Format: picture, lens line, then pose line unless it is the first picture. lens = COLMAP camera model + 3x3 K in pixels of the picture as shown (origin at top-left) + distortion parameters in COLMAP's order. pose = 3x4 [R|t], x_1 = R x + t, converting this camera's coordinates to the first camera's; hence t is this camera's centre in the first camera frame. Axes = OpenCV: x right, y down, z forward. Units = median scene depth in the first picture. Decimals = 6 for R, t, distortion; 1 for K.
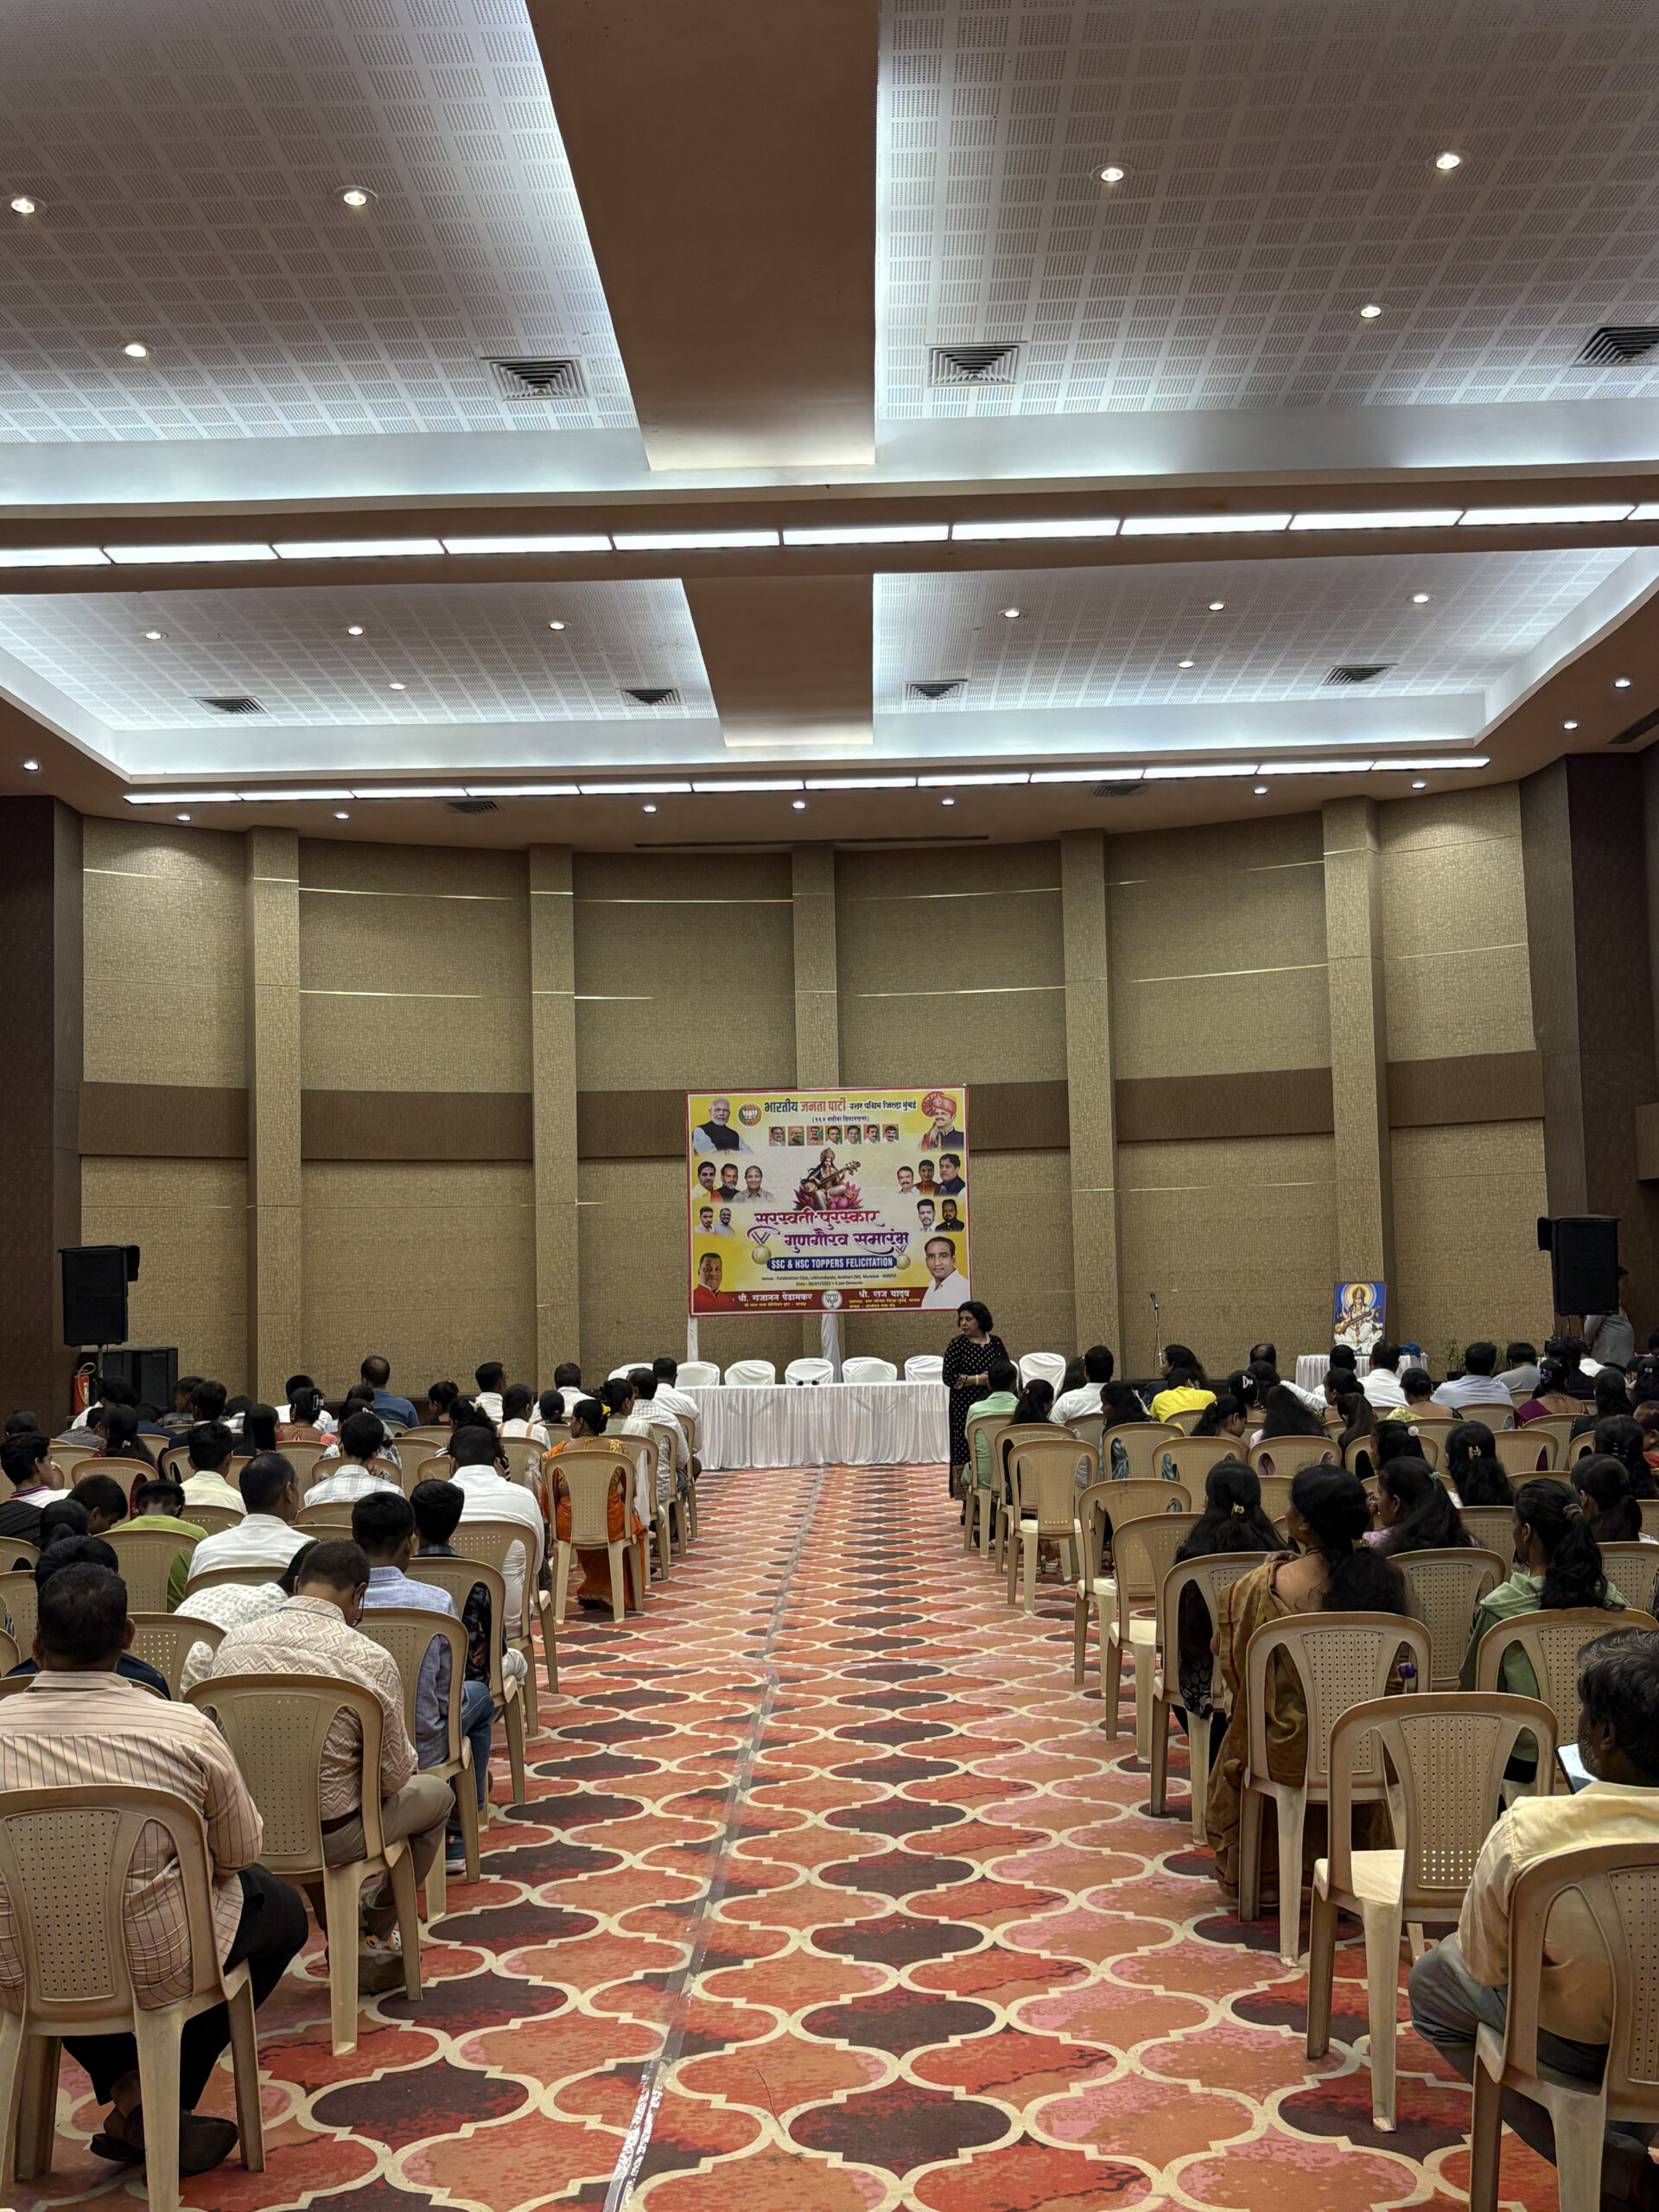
lens RADIAL K [[2164.5, 0, 834.2], [0, 2164.5, 1112.7], [0, 0, 1]] dist [0.199687, -0.551537]
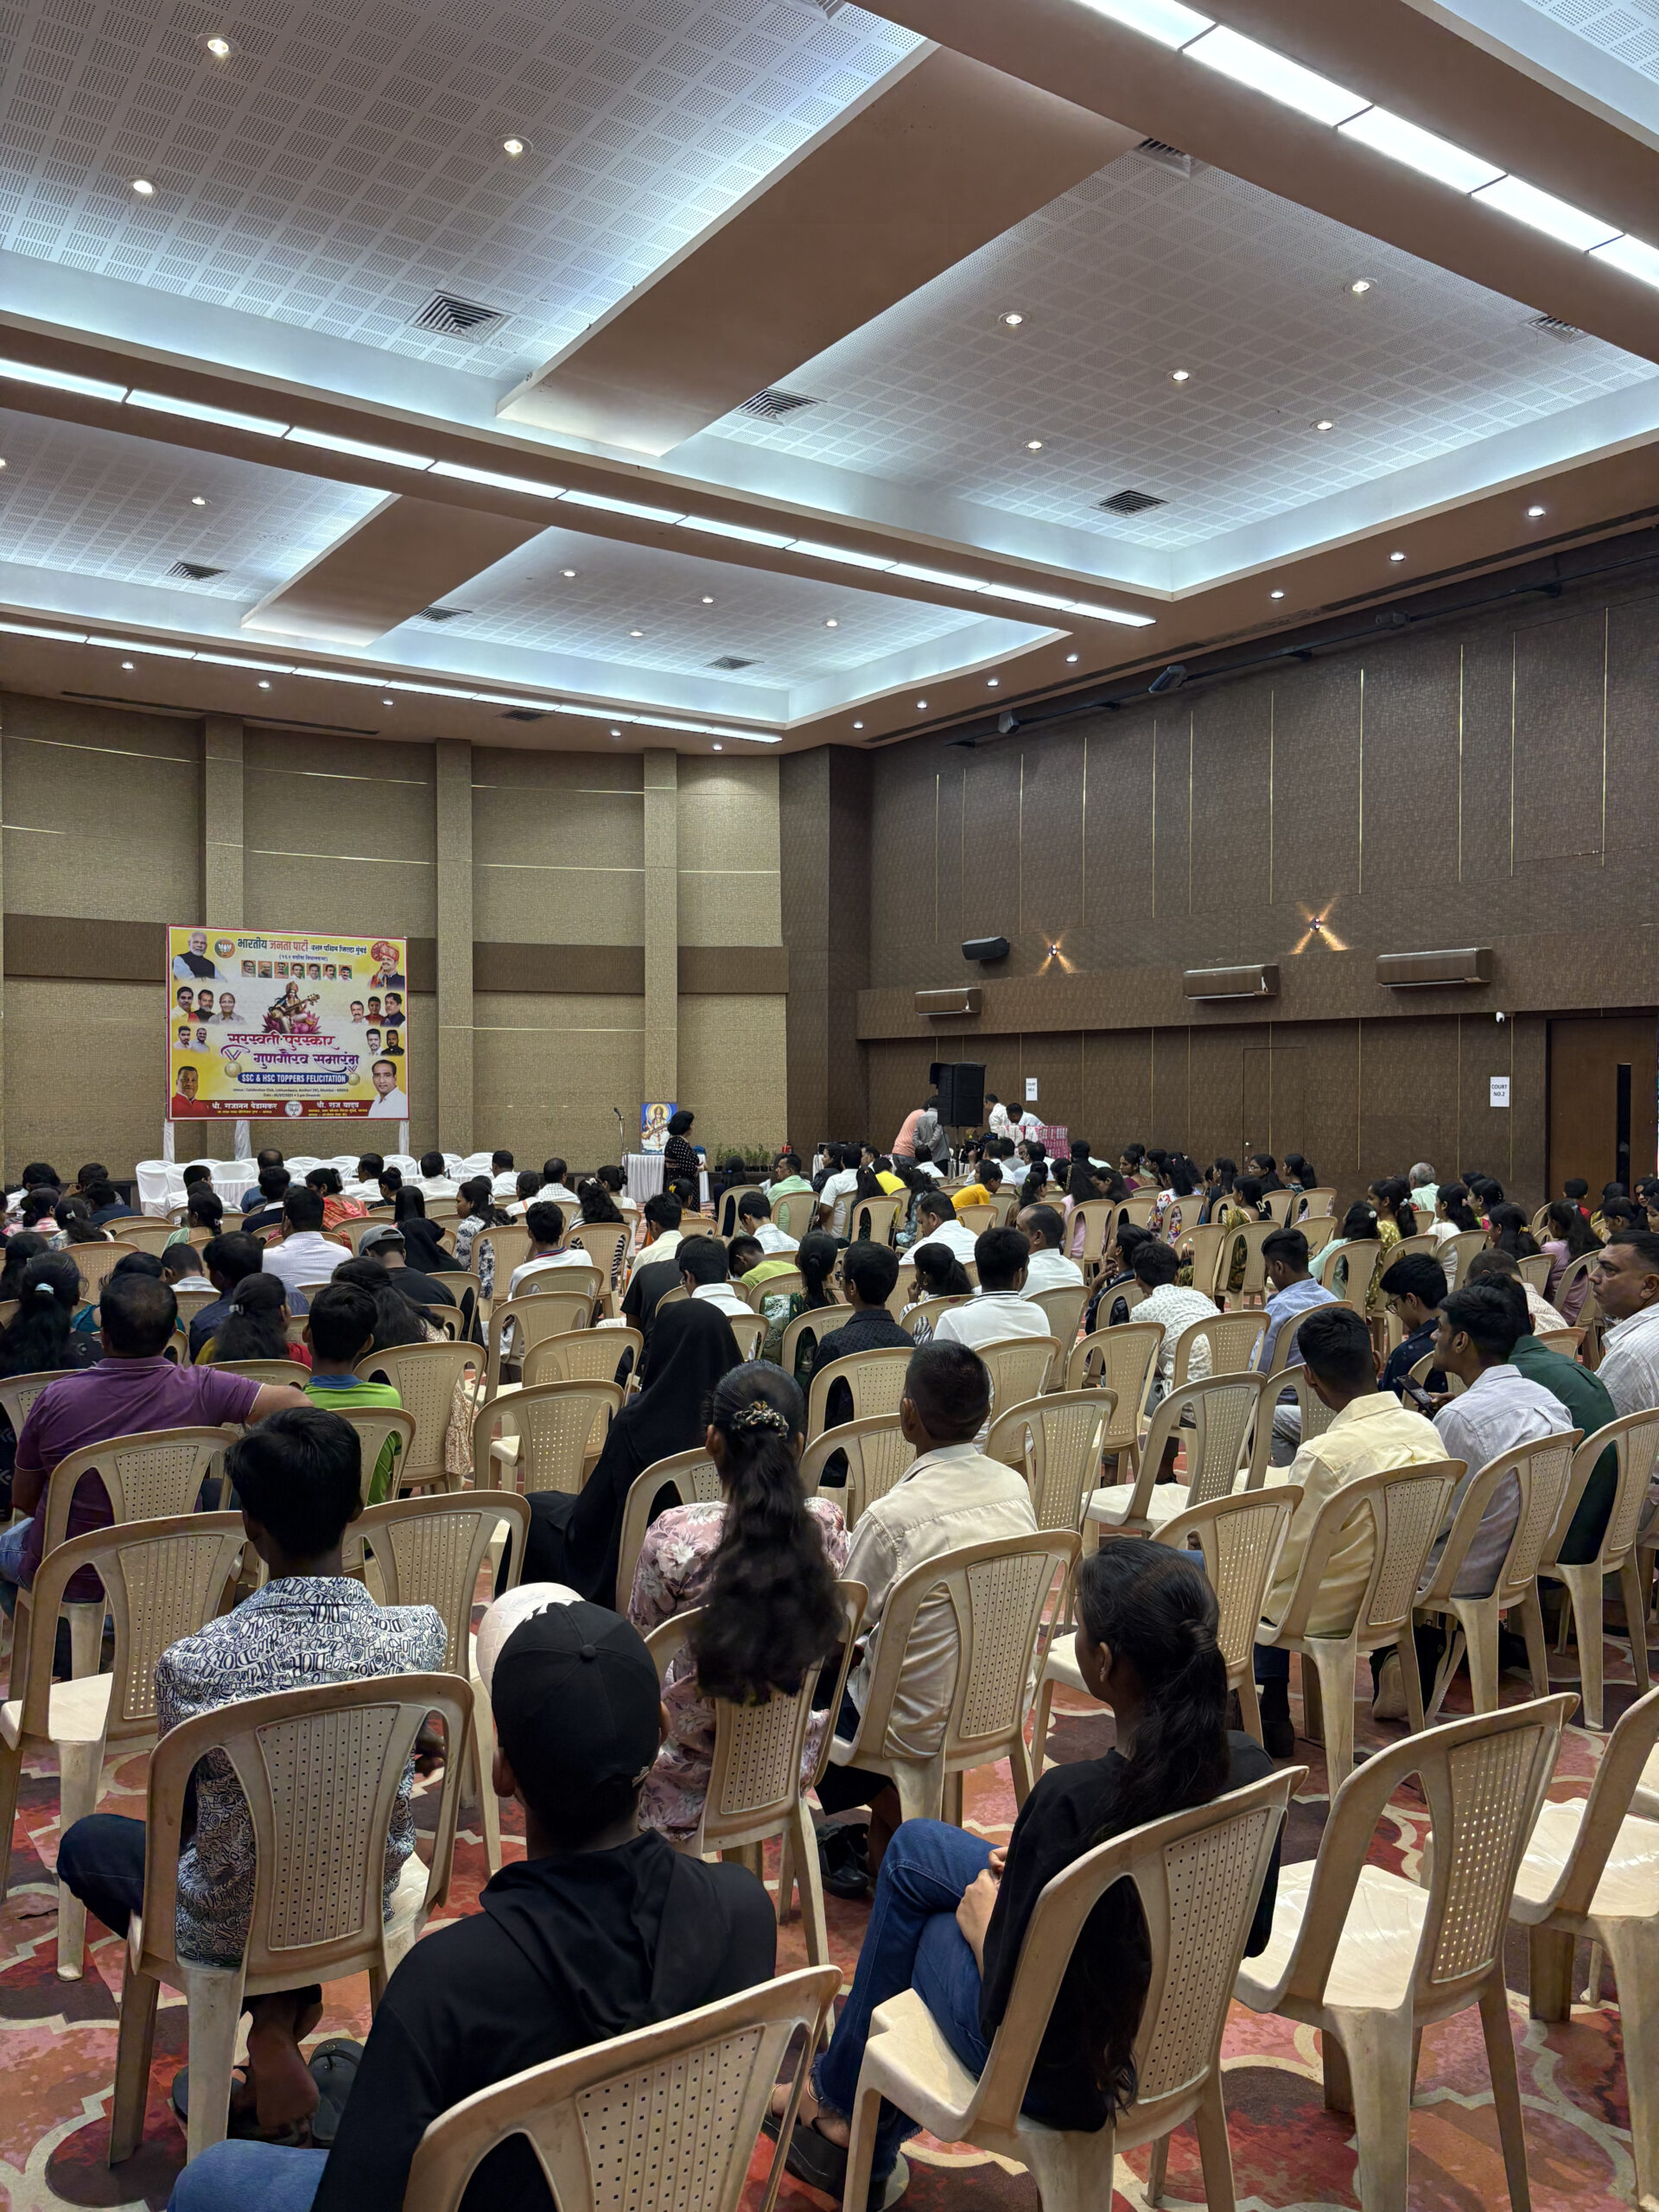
lens RADIAL K [[1669.1, 0, 836.9], [0, 1669.1, 1118.9], [0, 0, 1]] dist [0.065560, -0.190179]
pose [[0.811842, 0.016353, 0.583648, -0.296263], [-0.066655, 0.995668, 0.064820, 0.011804], [-0.580060, -0.091527, 0.809415, 0.075946]]
